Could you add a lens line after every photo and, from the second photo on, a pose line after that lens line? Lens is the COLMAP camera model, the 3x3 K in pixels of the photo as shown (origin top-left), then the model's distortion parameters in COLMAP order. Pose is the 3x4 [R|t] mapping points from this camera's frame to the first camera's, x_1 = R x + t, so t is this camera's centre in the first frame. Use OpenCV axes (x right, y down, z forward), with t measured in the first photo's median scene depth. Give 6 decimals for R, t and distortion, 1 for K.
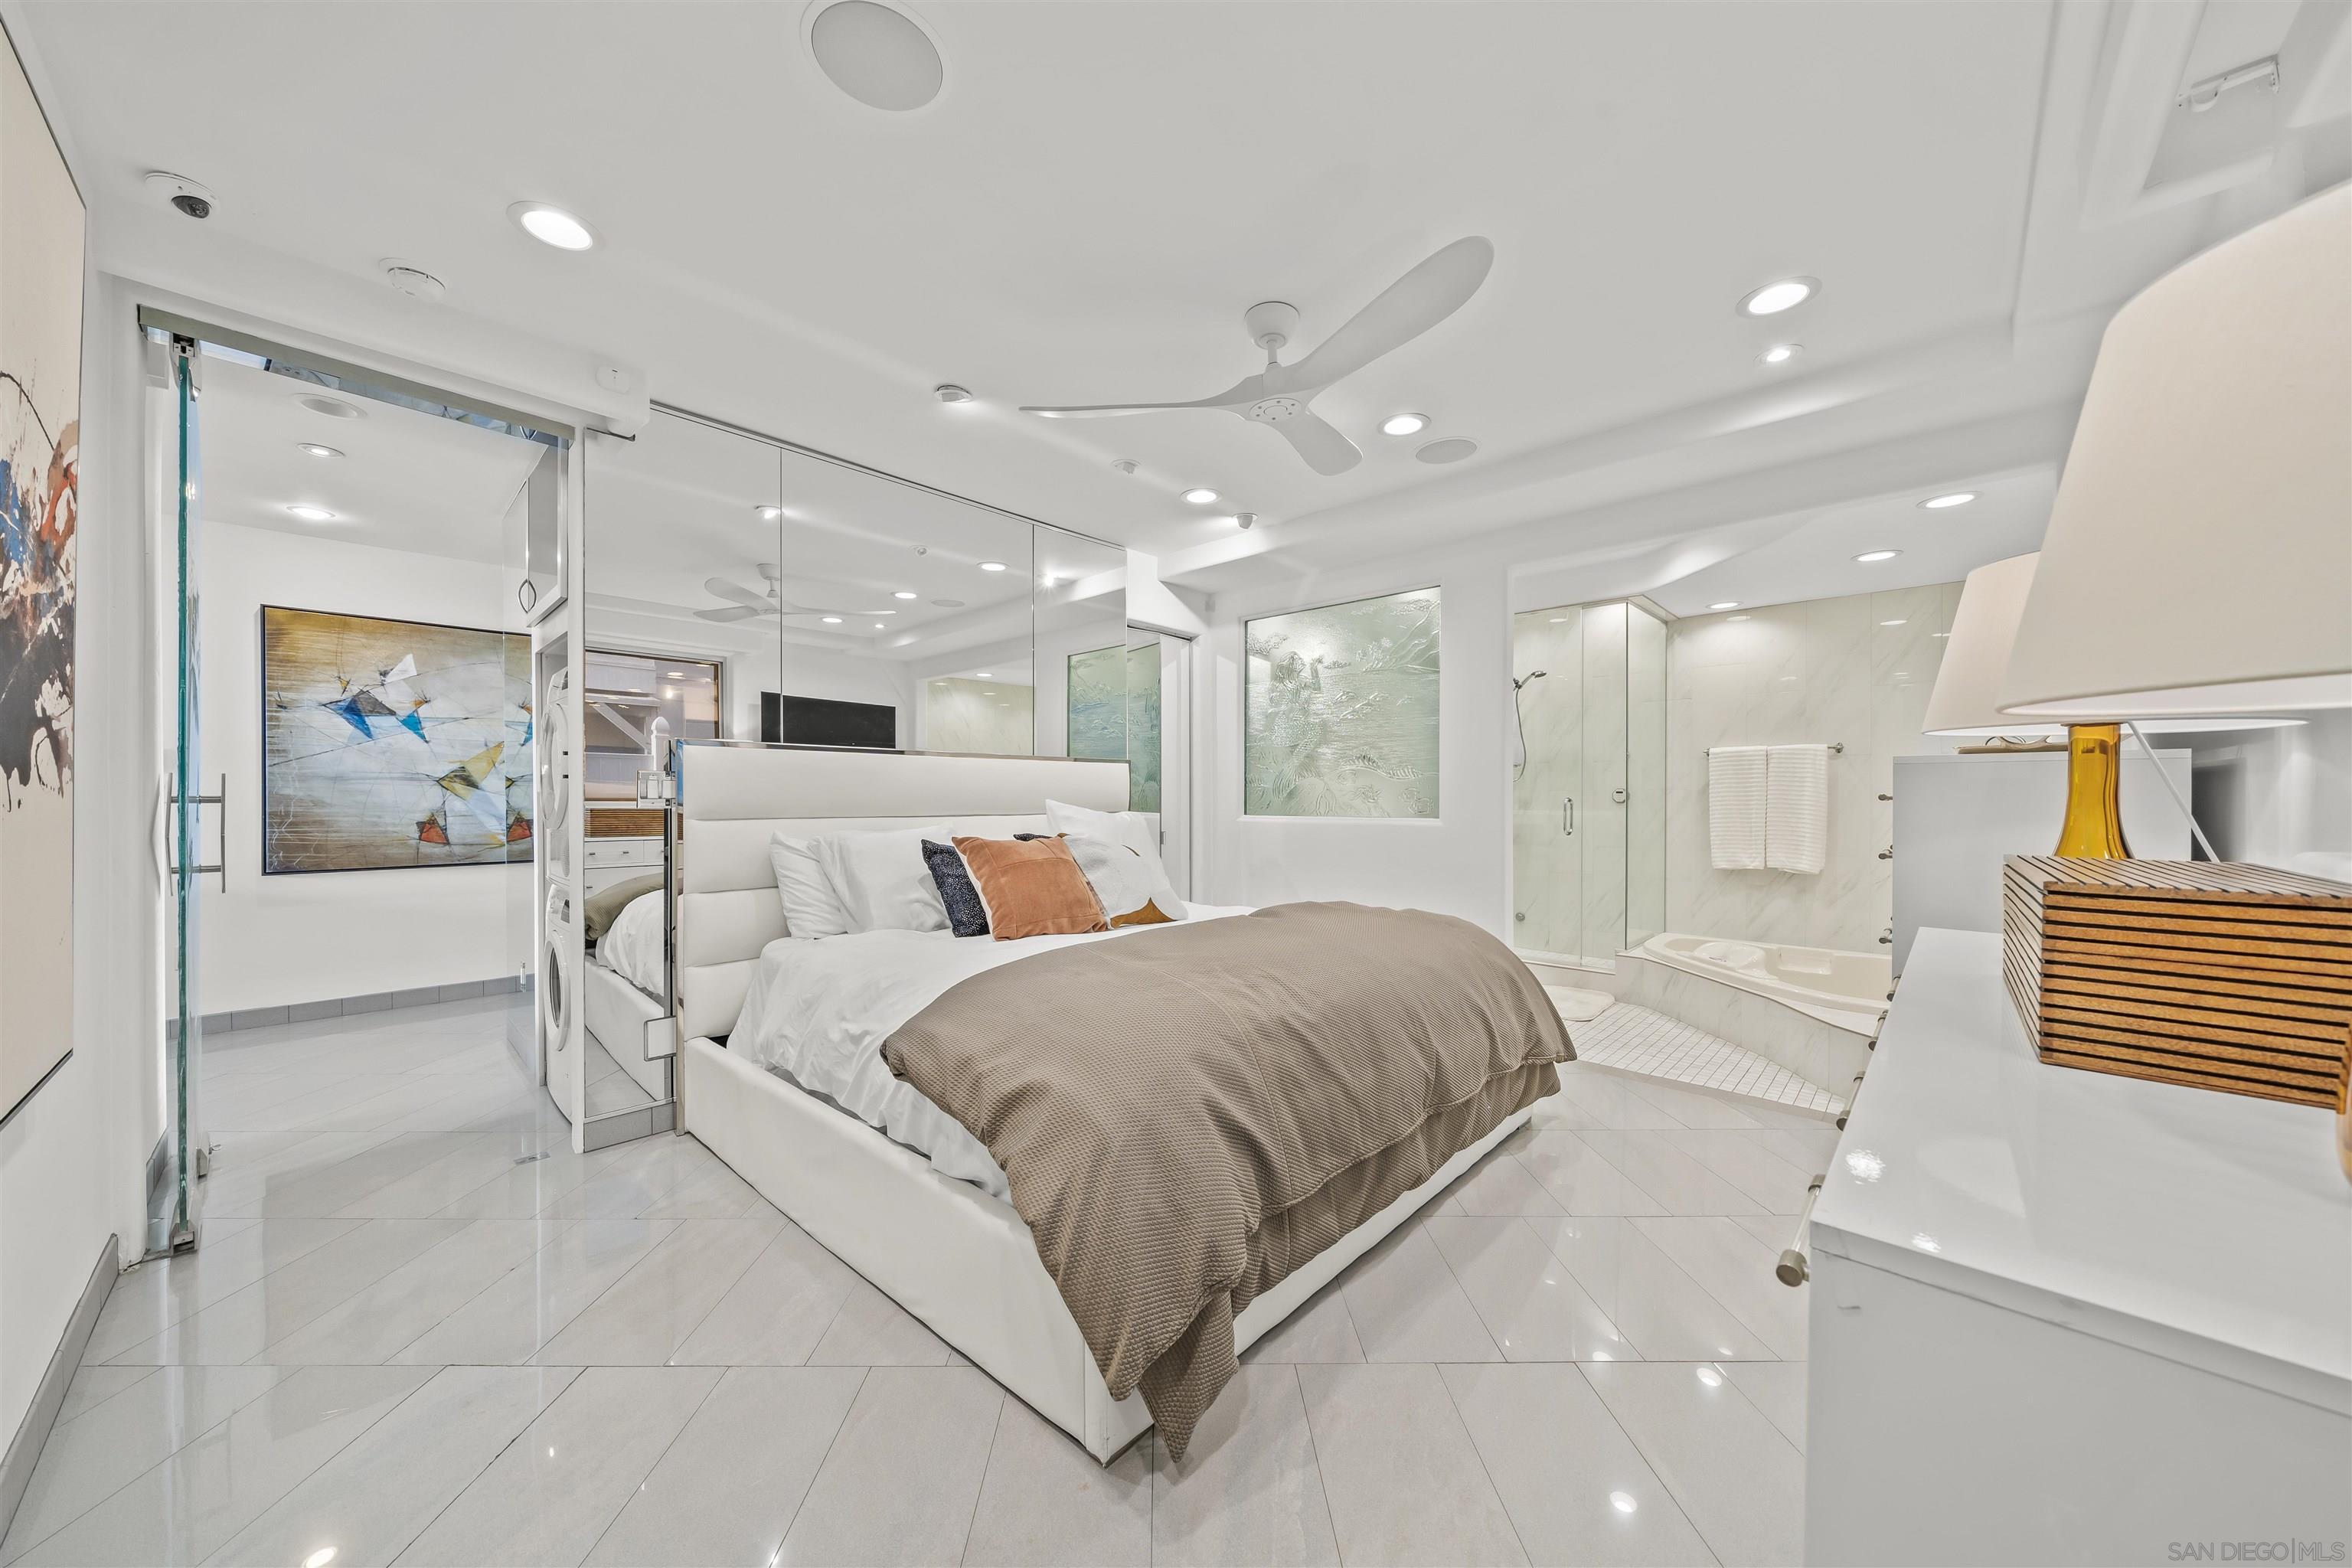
lens RADIAL K [[810.2, 0, 1171.1], [0, 810.2, 798.0], [0, 0, 1]] dist [-0.001054, -0.000131]
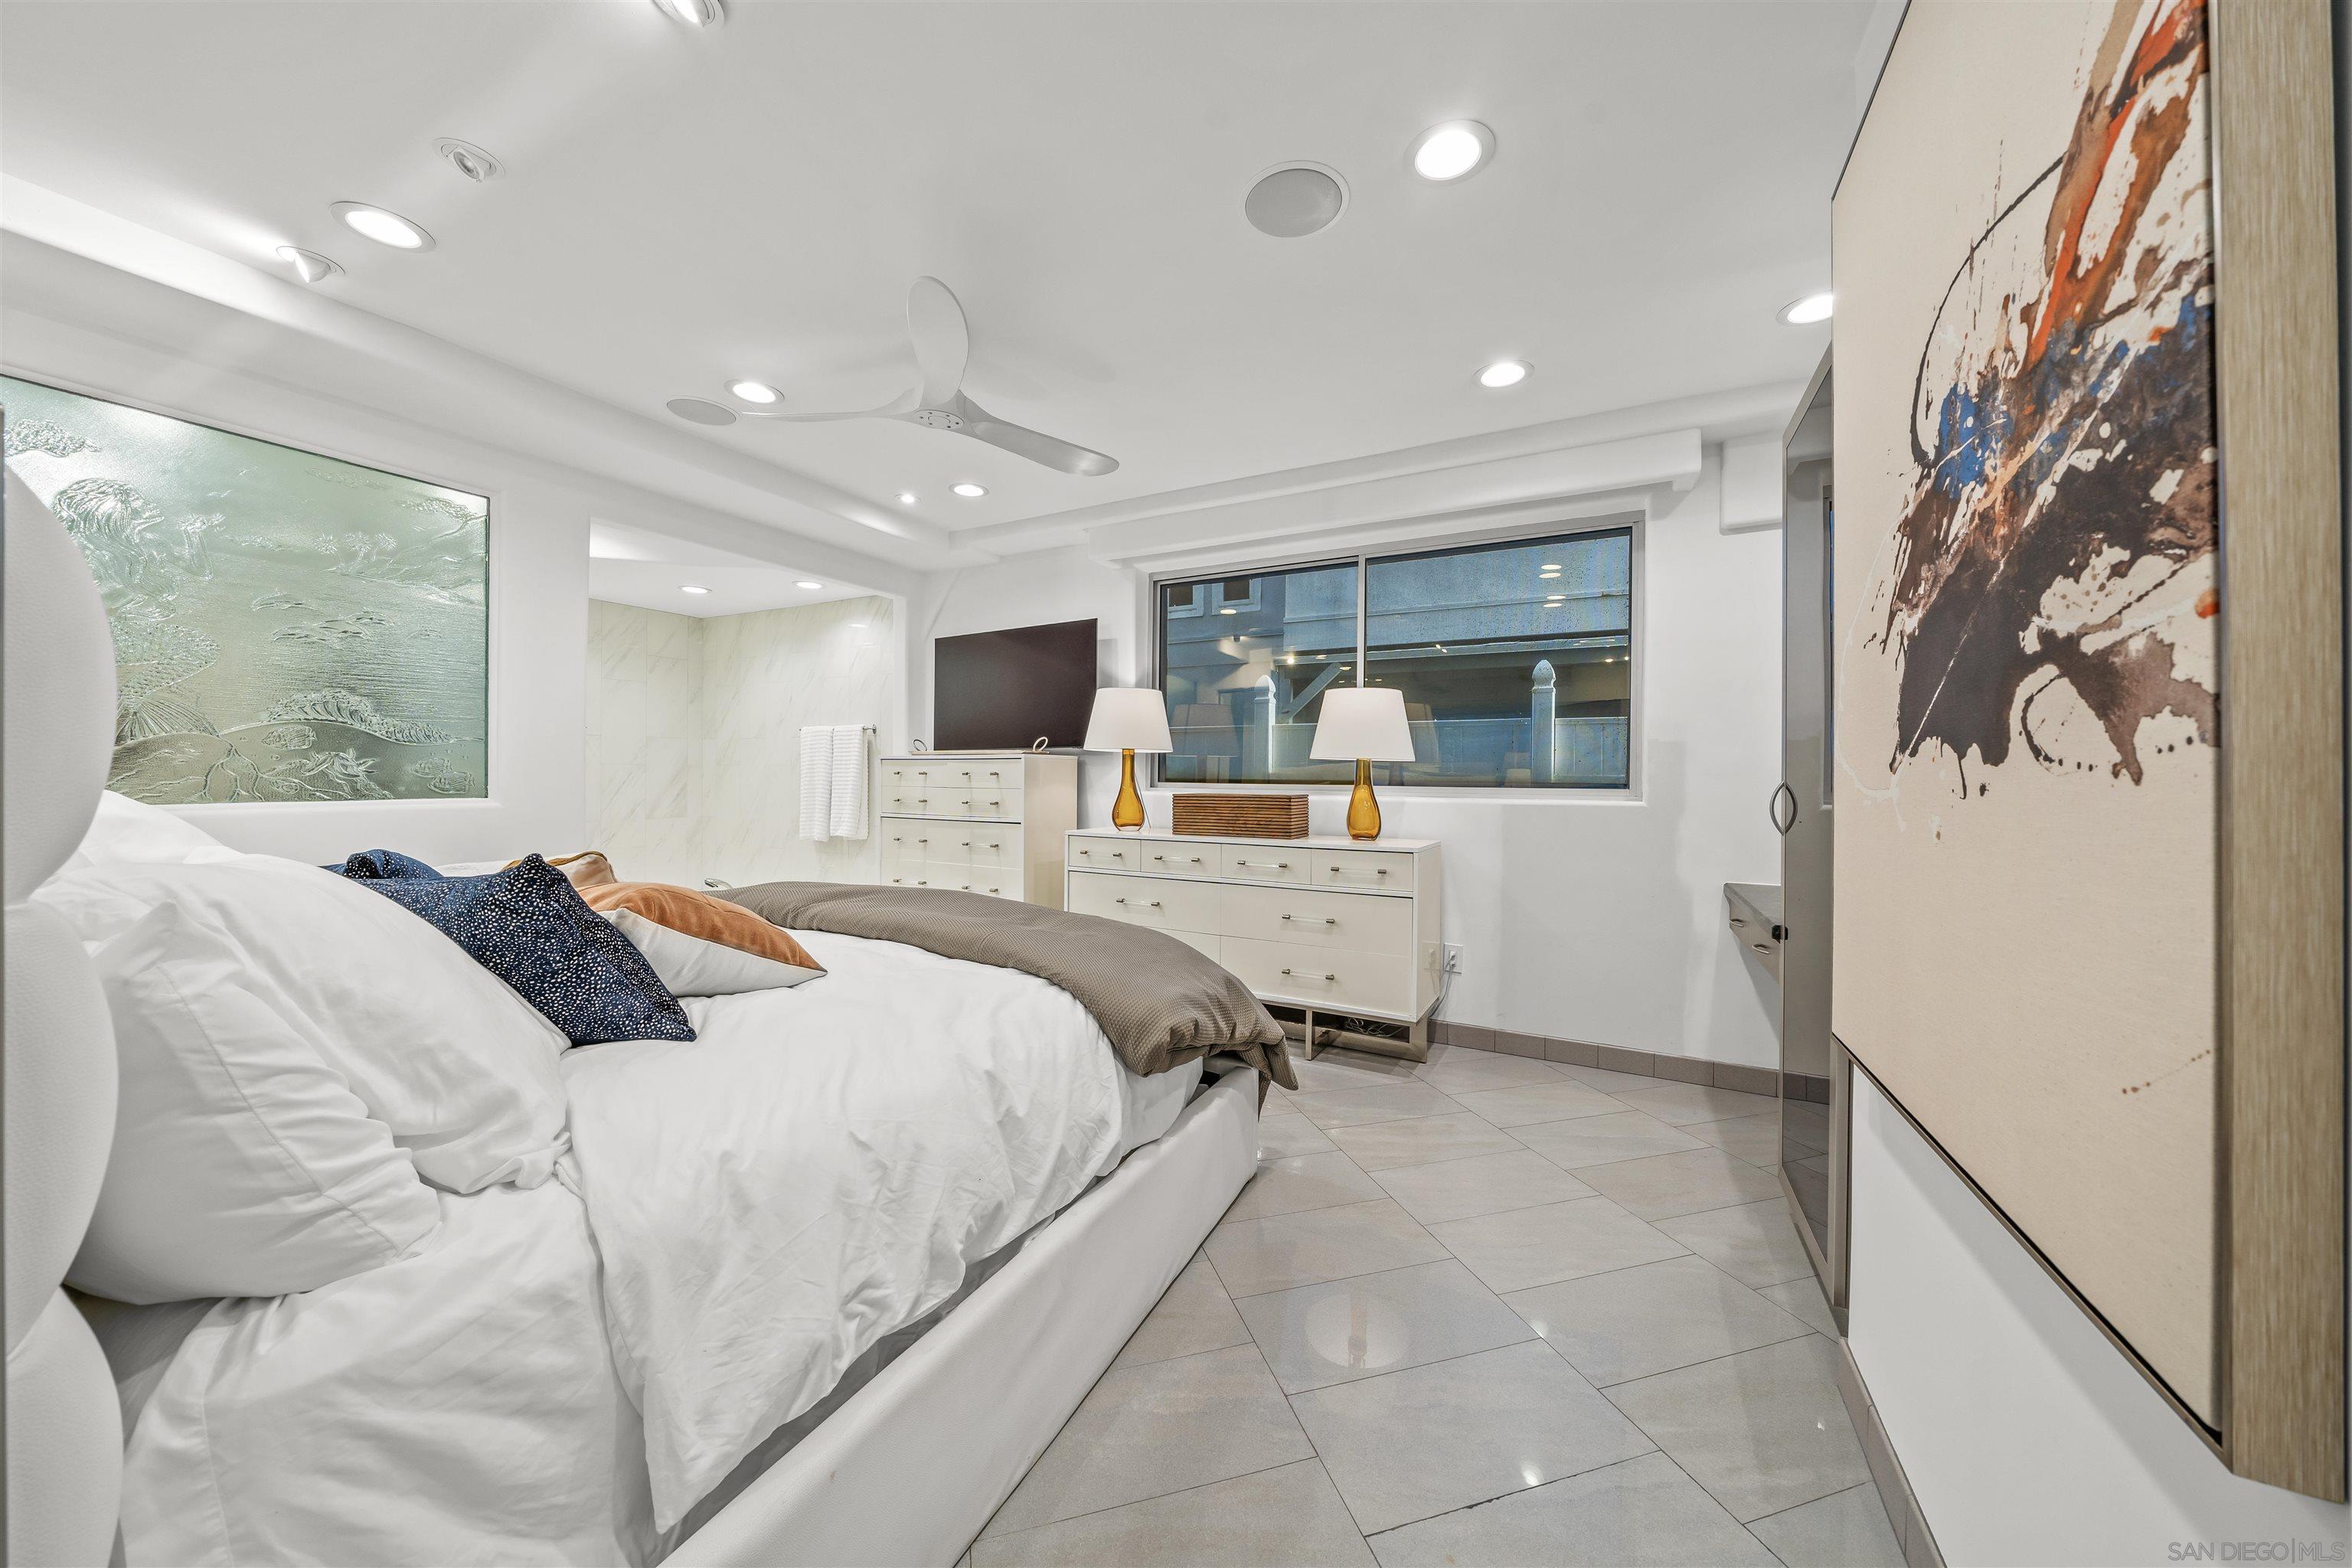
lens RADIAL K [[795.8, 0, 1176.0], [0, 795.8, 784.0], [0, 0, 1]] dist [-0.002618, -0.000213]
pose [[-0.276169, -0.012980, 0.961021, -1.015045], [-0.002741, 0.999915, 0.012717, -0.002939], [-0.961105, 0.000878, -0.276181, 1.012690]]
